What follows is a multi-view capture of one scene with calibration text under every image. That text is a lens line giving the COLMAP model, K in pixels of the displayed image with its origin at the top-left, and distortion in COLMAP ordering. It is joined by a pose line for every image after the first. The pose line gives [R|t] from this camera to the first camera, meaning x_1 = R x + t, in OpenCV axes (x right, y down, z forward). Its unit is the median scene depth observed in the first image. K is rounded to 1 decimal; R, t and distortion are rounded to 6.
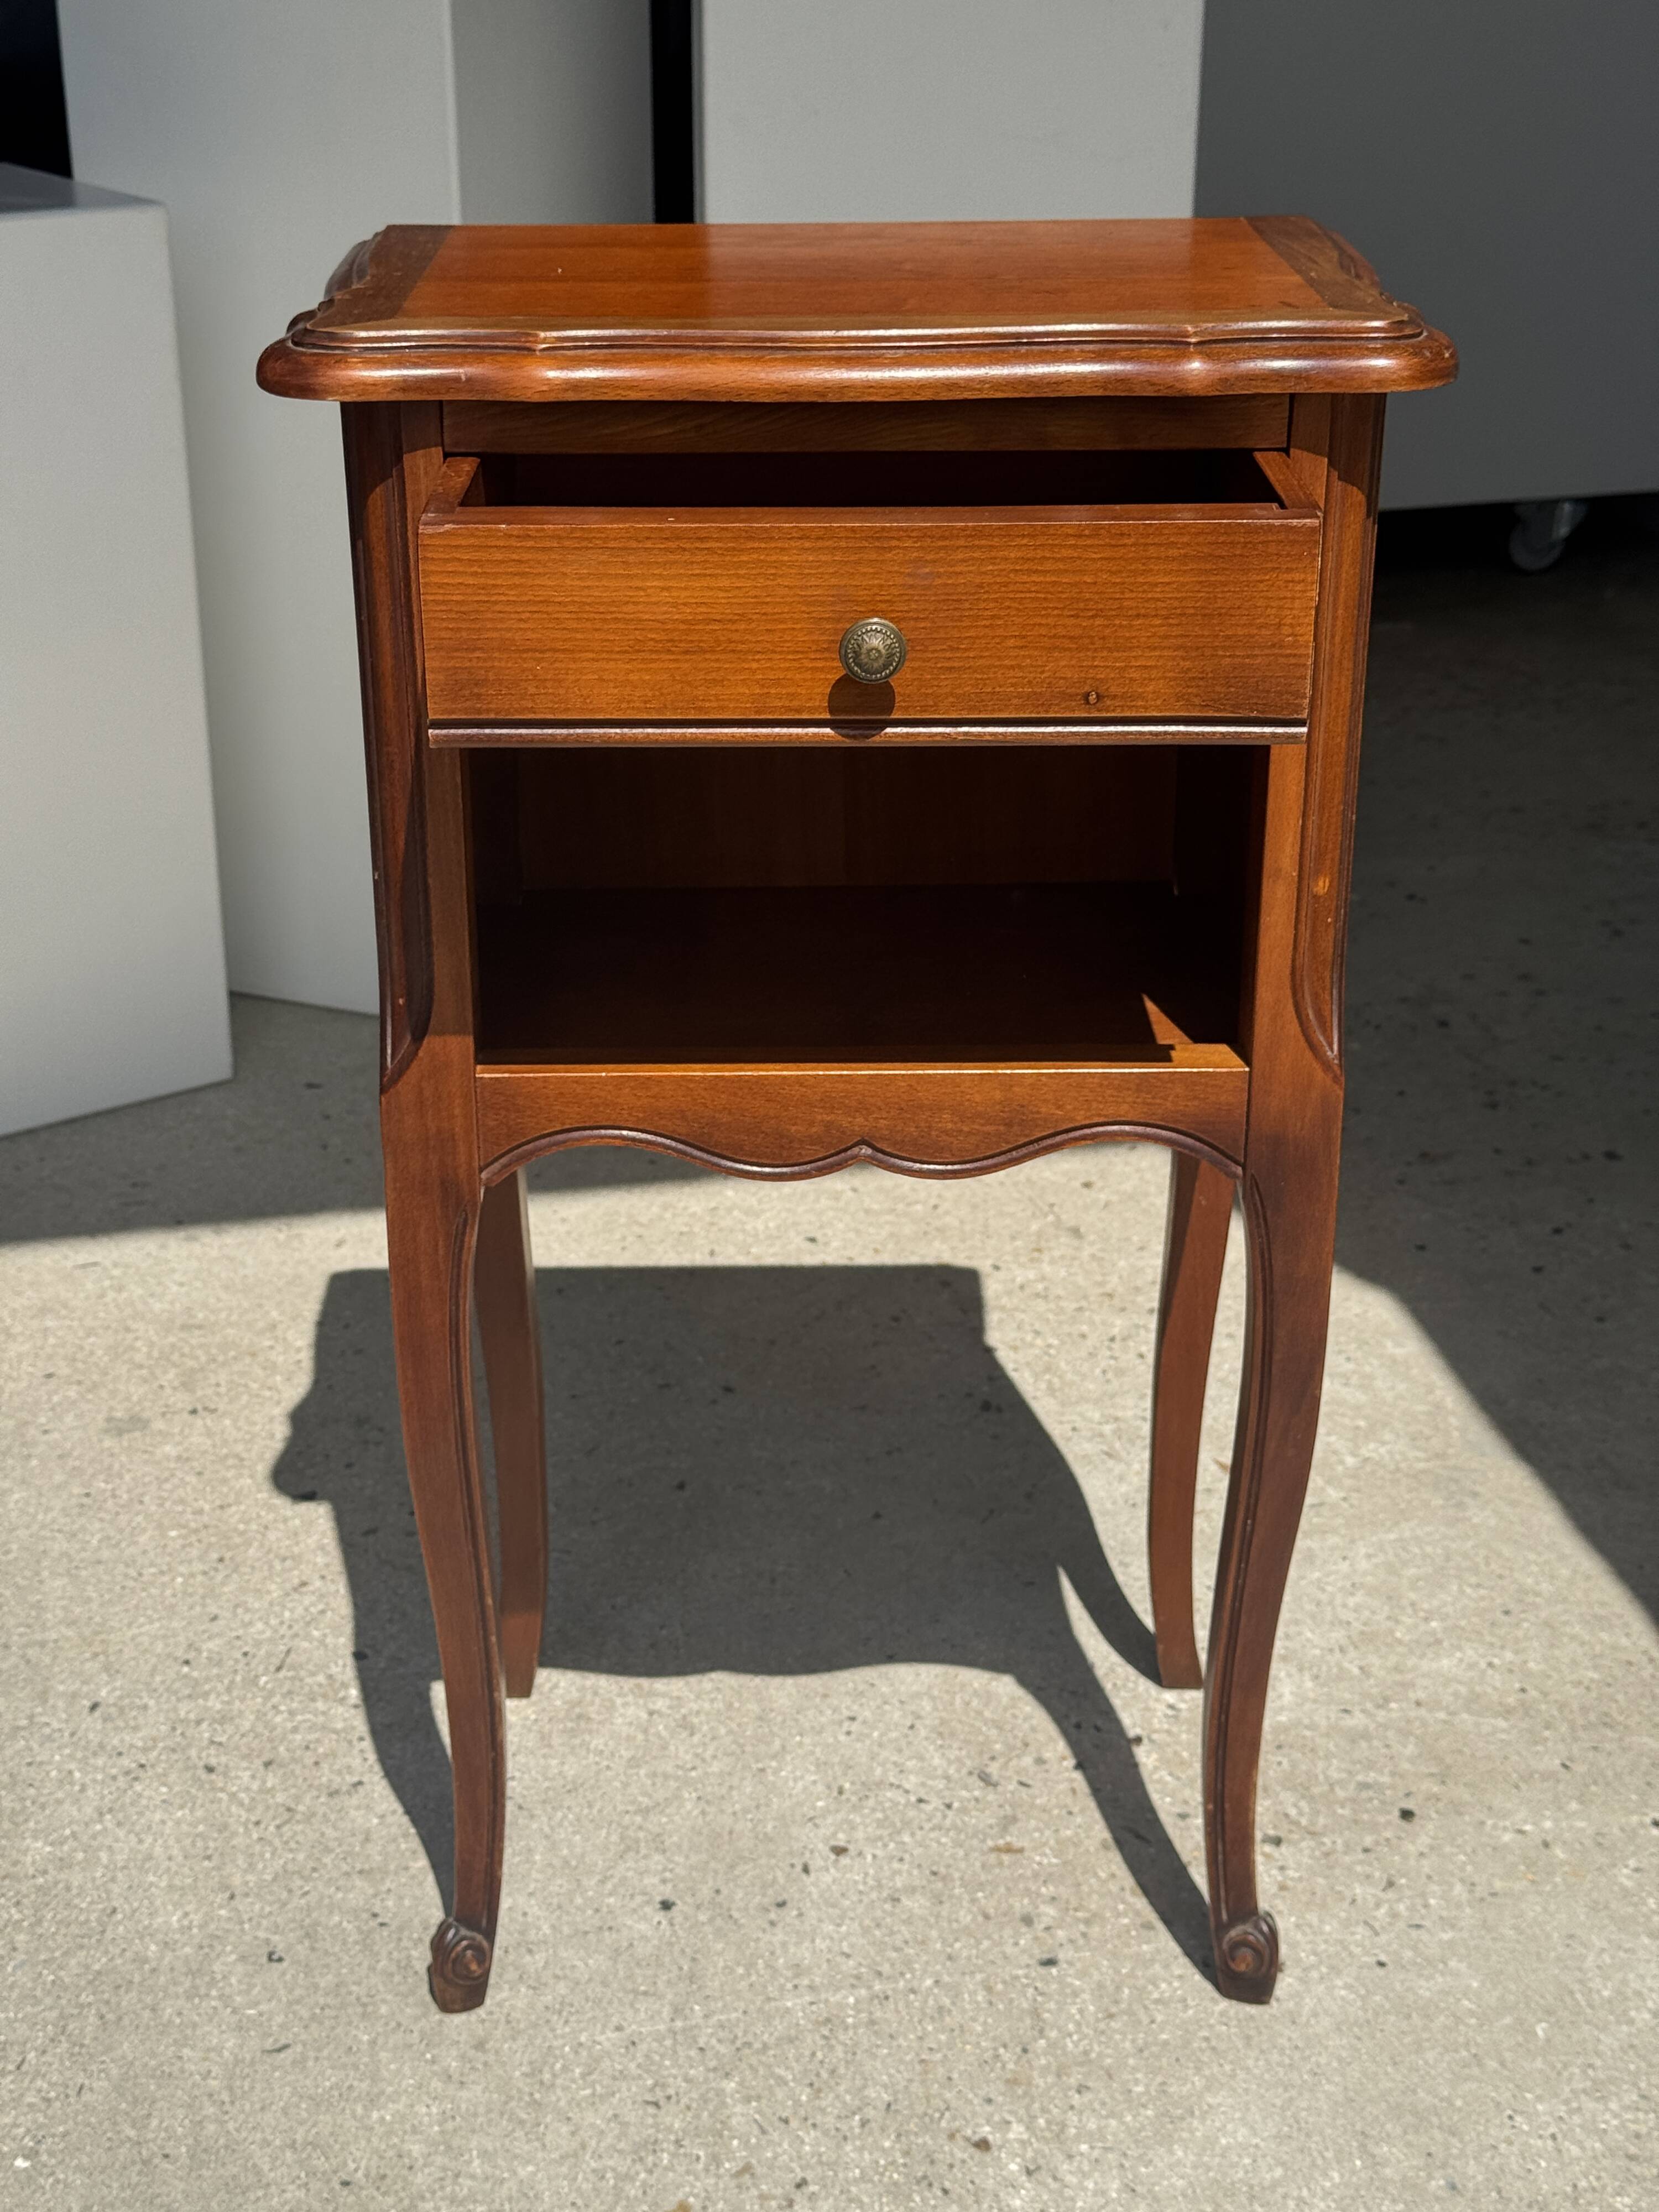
lens RADIAL K [[3145.7, 0, 814.7], [0, 3145.7, 1100.9], [0, 0, 1]] dist [0.229776, -0.451376]
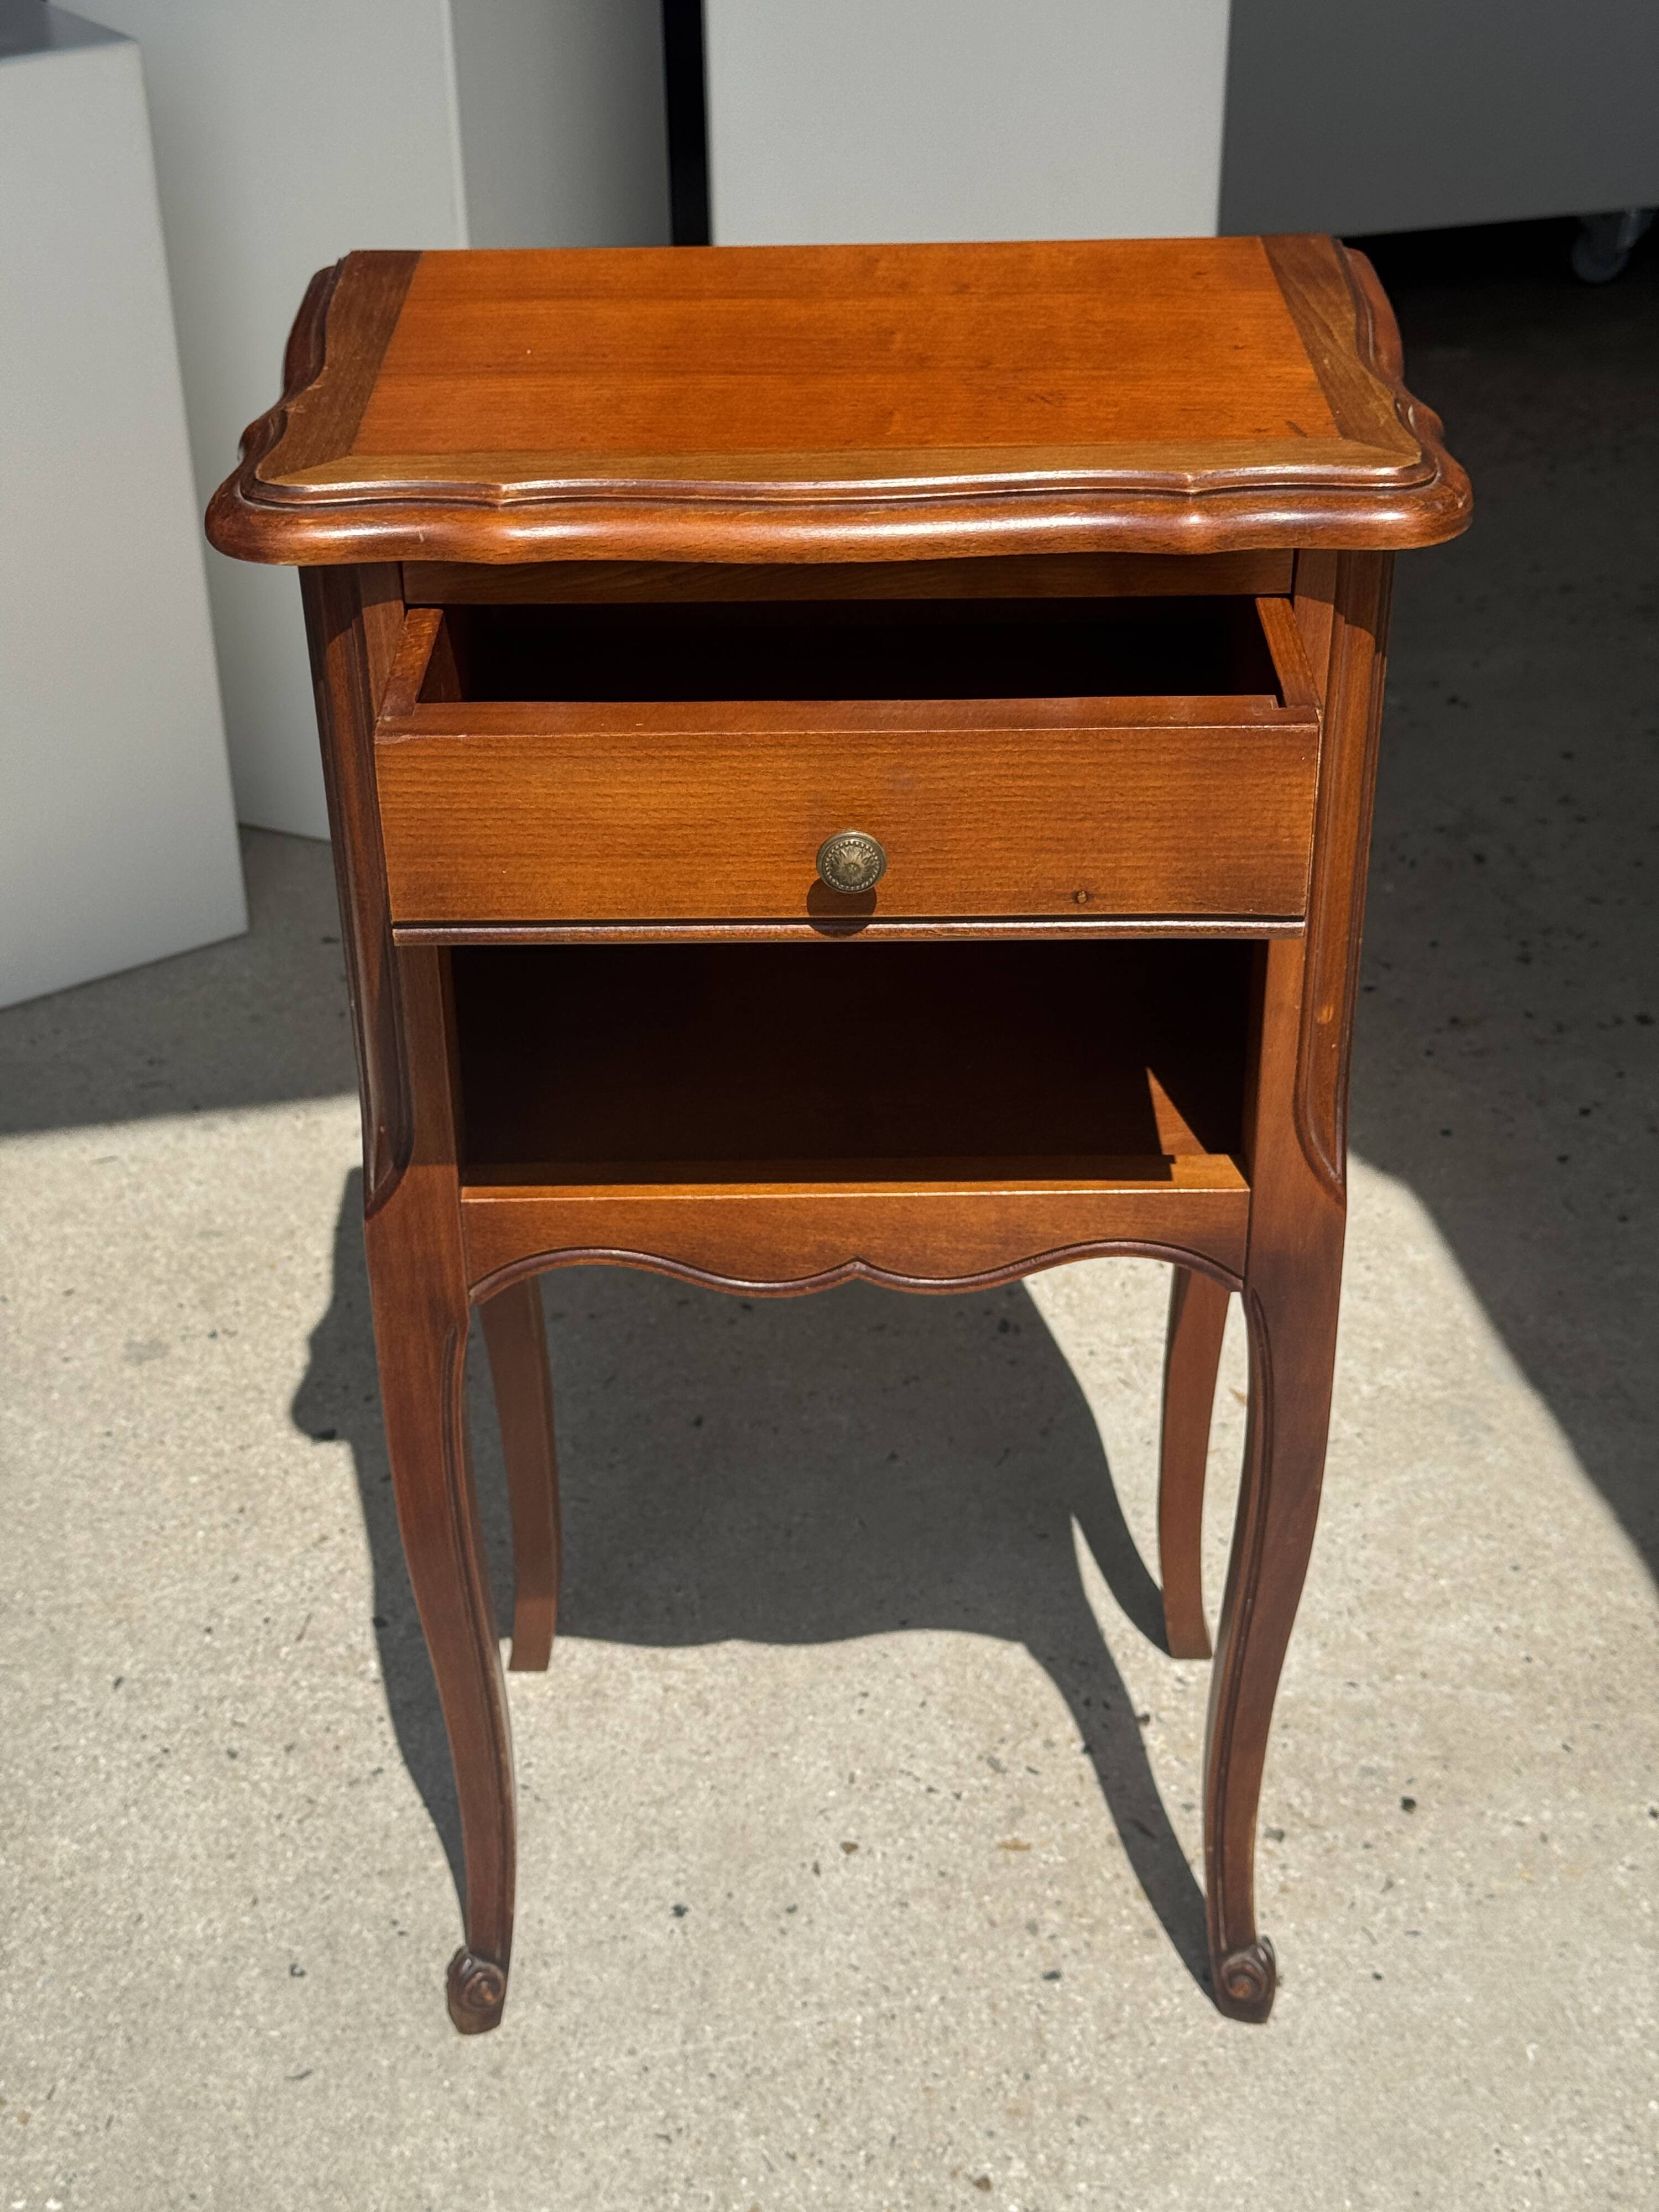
lens RADIAL K [[3129.8, 0, 846.5], [0, 3129.8, 1119.4], [0, 0, 1]] dist [0.217636, -0.442122]
pose [[0.999932, -0.006599, -0.009586, 0.018359], [0.007953, 0.988829, 0.148842, -0.148612], [0.008497, -0.148908, 0.988815, 0.034171]]
